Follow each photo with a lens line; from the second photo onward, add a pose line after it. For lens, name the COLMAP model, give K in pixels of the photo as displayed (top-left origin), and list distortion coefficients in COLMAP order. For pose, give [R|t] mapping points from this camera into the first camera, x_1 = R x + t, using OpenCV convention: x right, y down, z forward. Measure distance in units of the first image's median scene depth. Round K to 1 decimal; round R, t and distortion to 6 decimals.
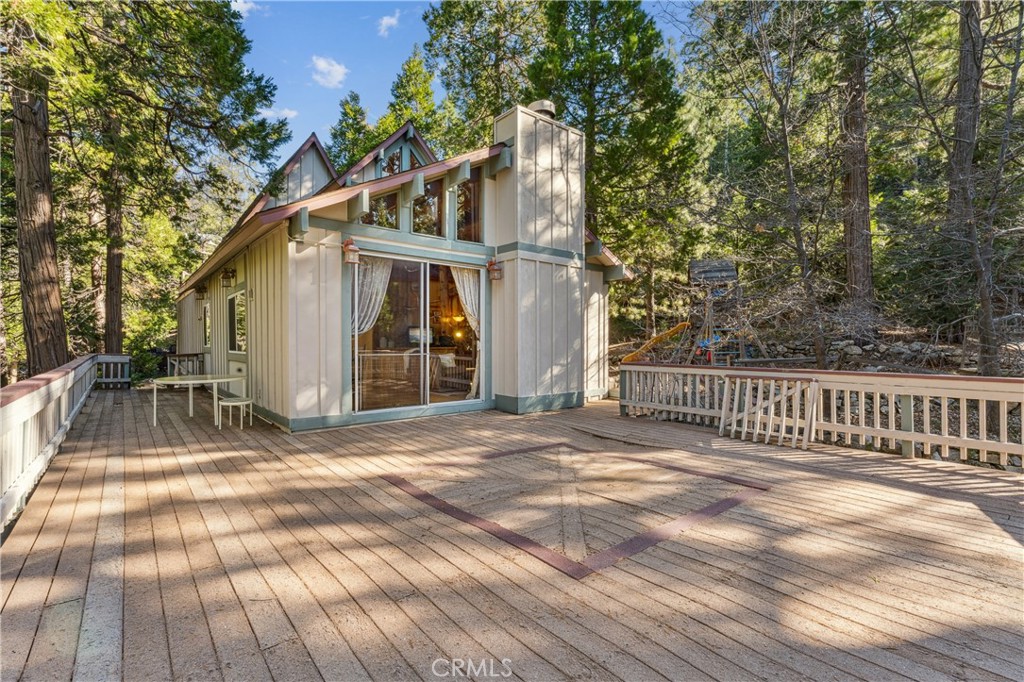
lens RADIAL K [[463.6, 0, 512.0], [0, 463.6, 341.0], [0, 0, 1]] dist [0.001898, 0.000241]
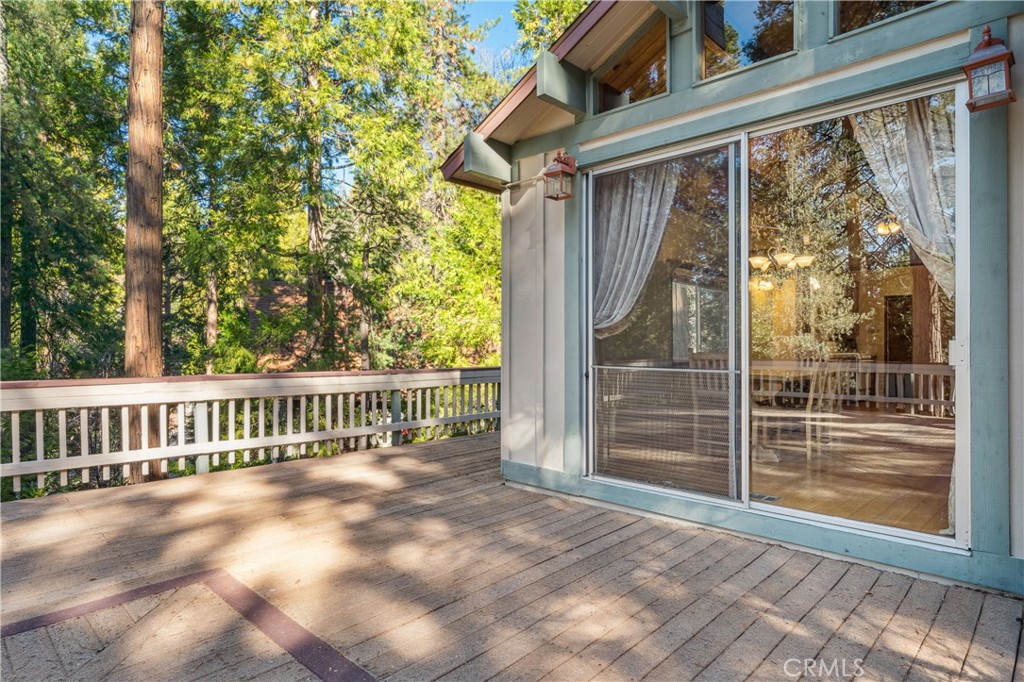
lens RADIAL K [[572.9, 0, 512.0], [0, 572.9, 341.0], [0, 0, 1]] dist [0.001522, 0.000381]
pose [[0.121678, -0.004029, -0.992561, 0.304783], [0.004527, 0.999984, -0.003504, 0.002150], [0.992559, -0.004067, 0.121694, 0.830979]]
